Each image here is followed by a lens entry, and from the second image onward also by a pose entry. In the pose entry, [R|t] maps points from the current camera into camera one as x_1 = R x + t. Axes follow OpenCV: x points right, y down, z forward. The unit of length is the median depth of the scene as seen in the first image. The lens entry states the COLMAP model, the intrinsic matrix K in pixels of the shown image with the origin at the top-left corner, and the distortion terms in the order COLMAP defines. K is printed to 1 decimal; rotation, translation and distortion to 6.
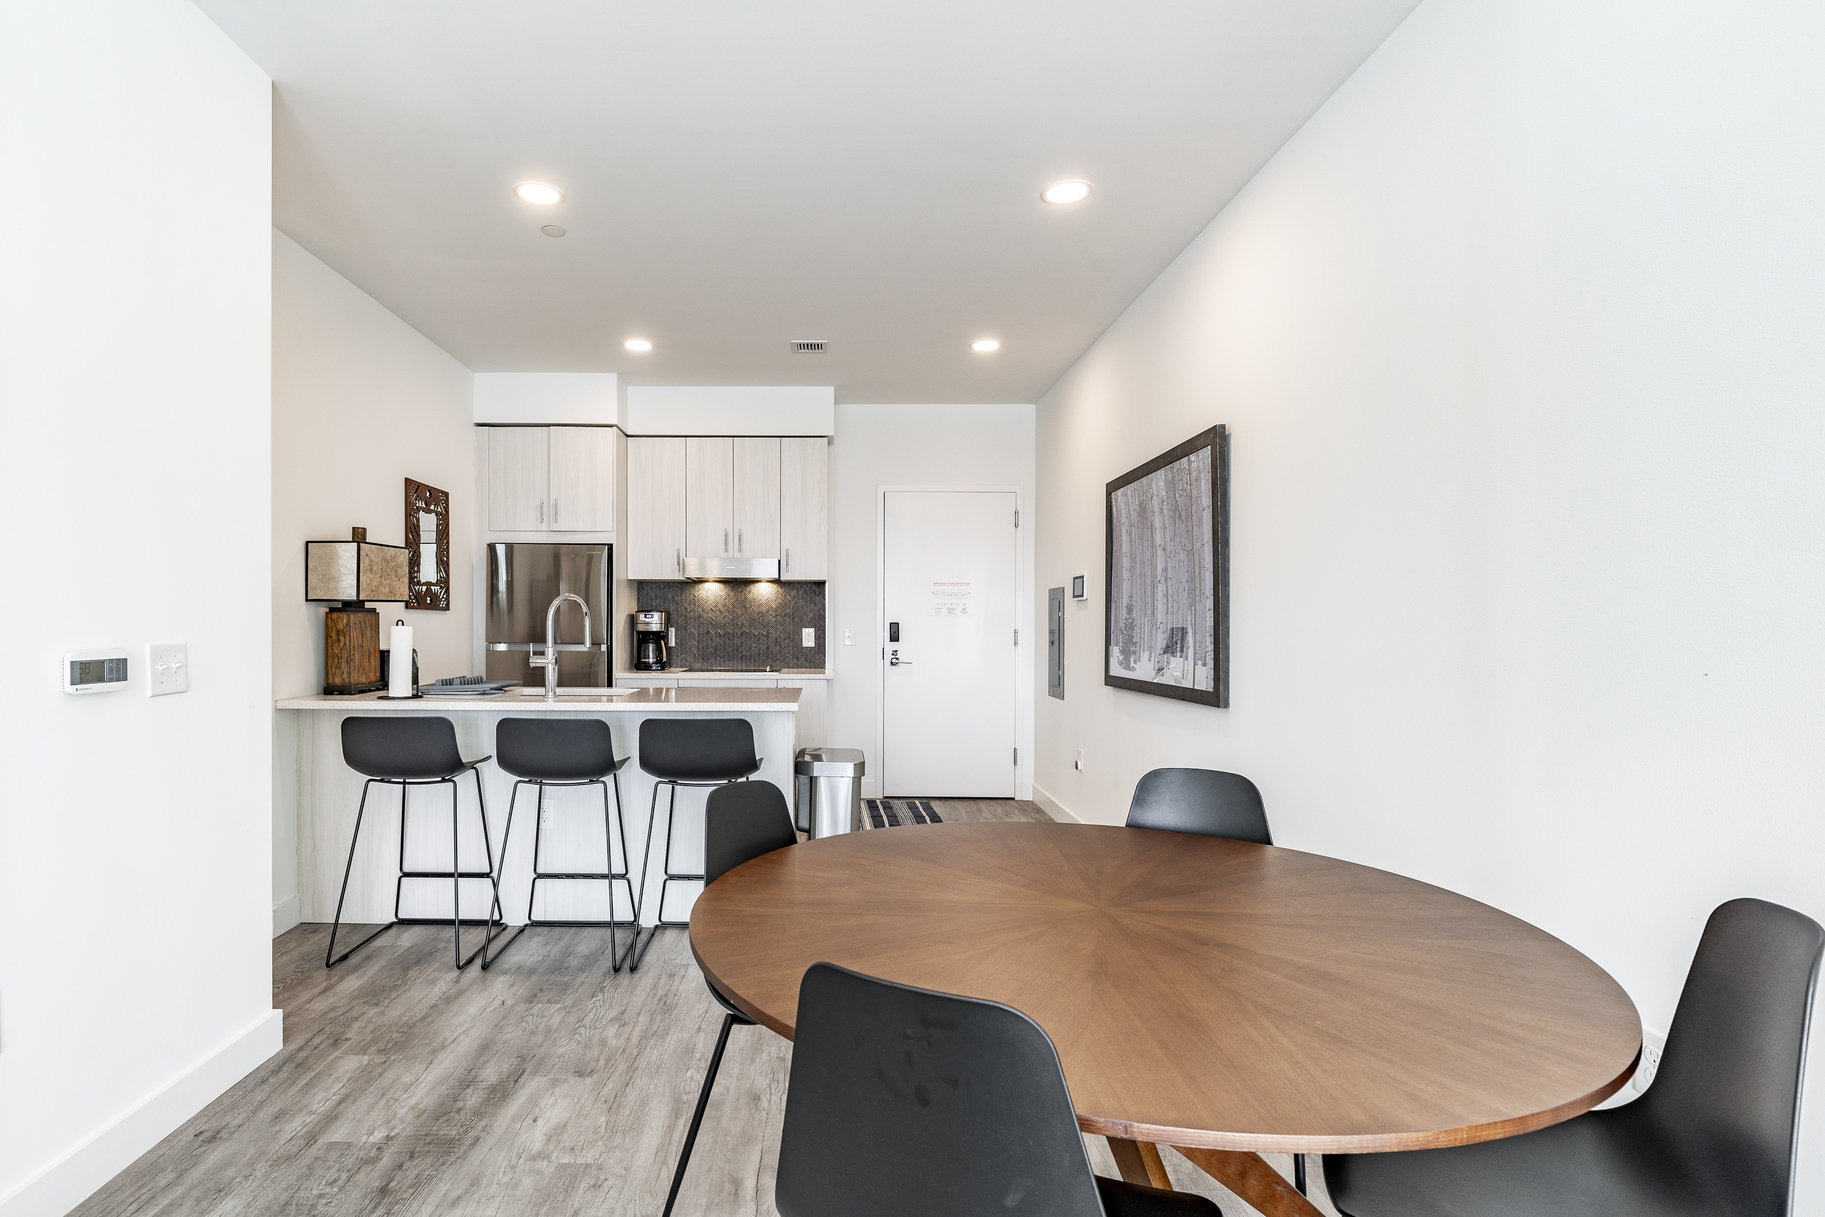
lens RADIAL K [[895.0, 0, 814.8], [0, 895.0, 639.0], [0, 0, 1]] dist [-0.001047, 0.000177]
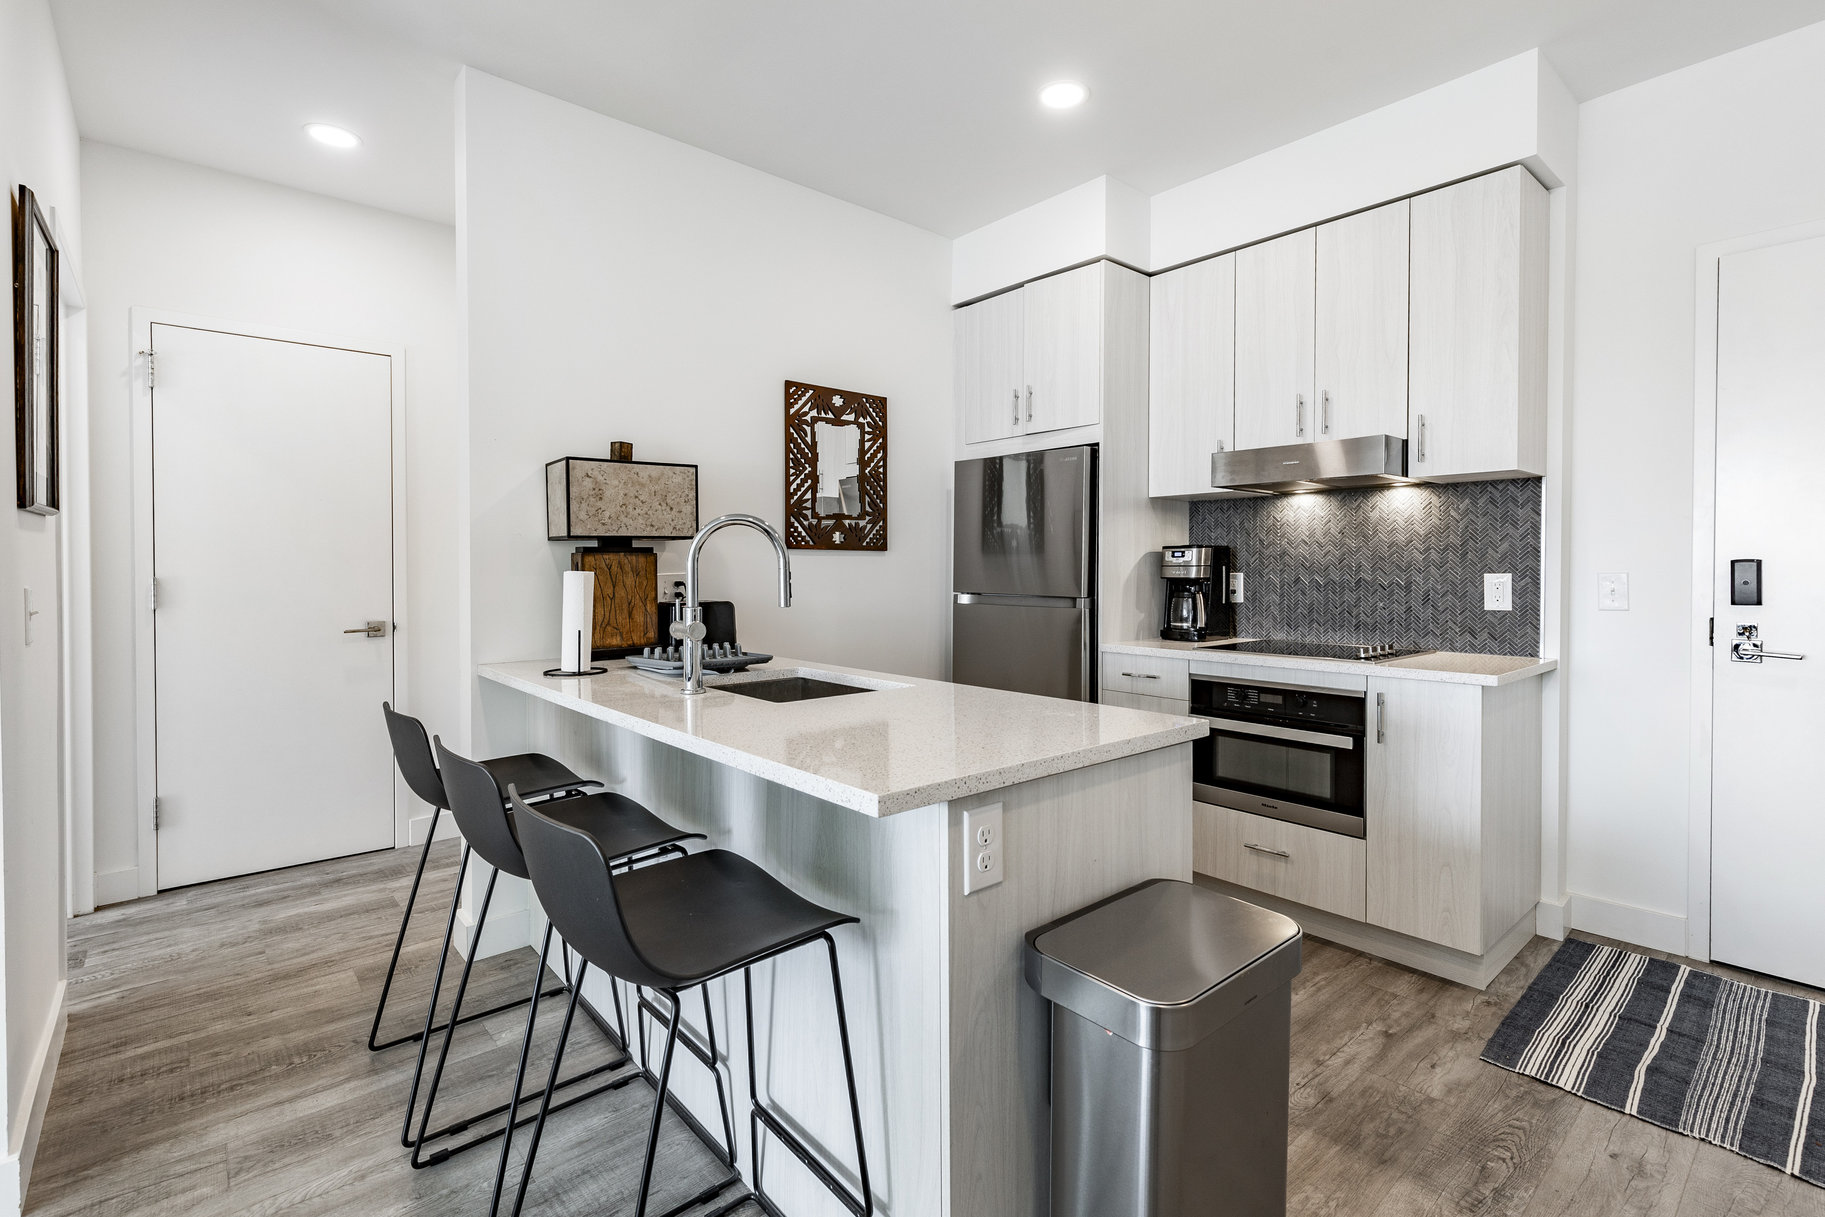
lens RADIAL K [[828.6, 0, 933.5], [0, 828.6, 587.1], [0, 0, 1]] dist [0.003593, 0.000761]
pose [[0.674723, 0.012780, -0.737961, 0.151954], [-0.007908, 0.999918, 0.010087, -0.008130], [0.738029, -0.000970, 0.674769, 0.564322]]
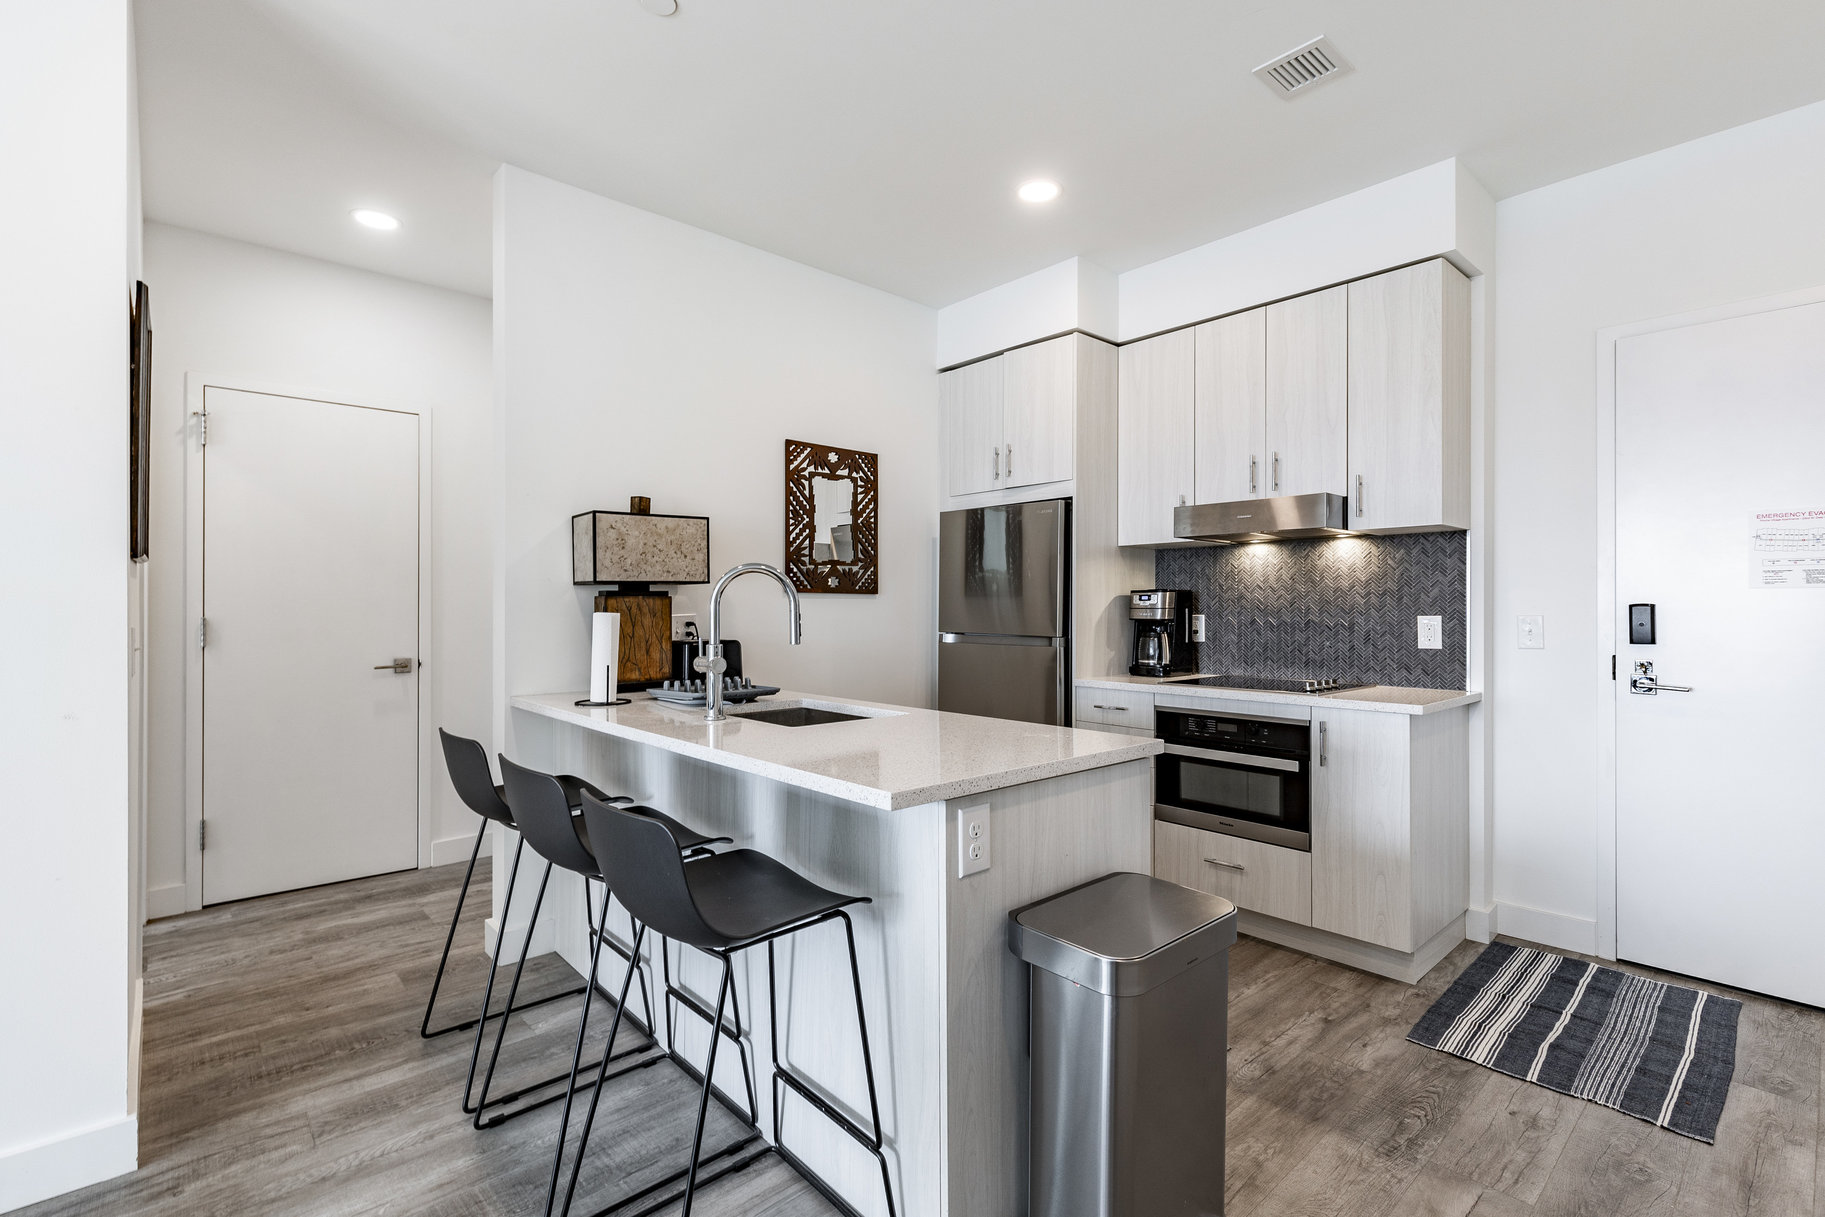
lens RADIAL K [[828.6, 0, 915.5], [0, 828.6, 610.7], [0, 0, 1]] dist [0.003593, 0.000761]
pose [[0.679876, -0.004892, -0.733311, 0.191139], [-0.009837, 0.999827, -0.015790, -0.004504], [0.733261, 0.017949, 0.679710, 0.515056]]
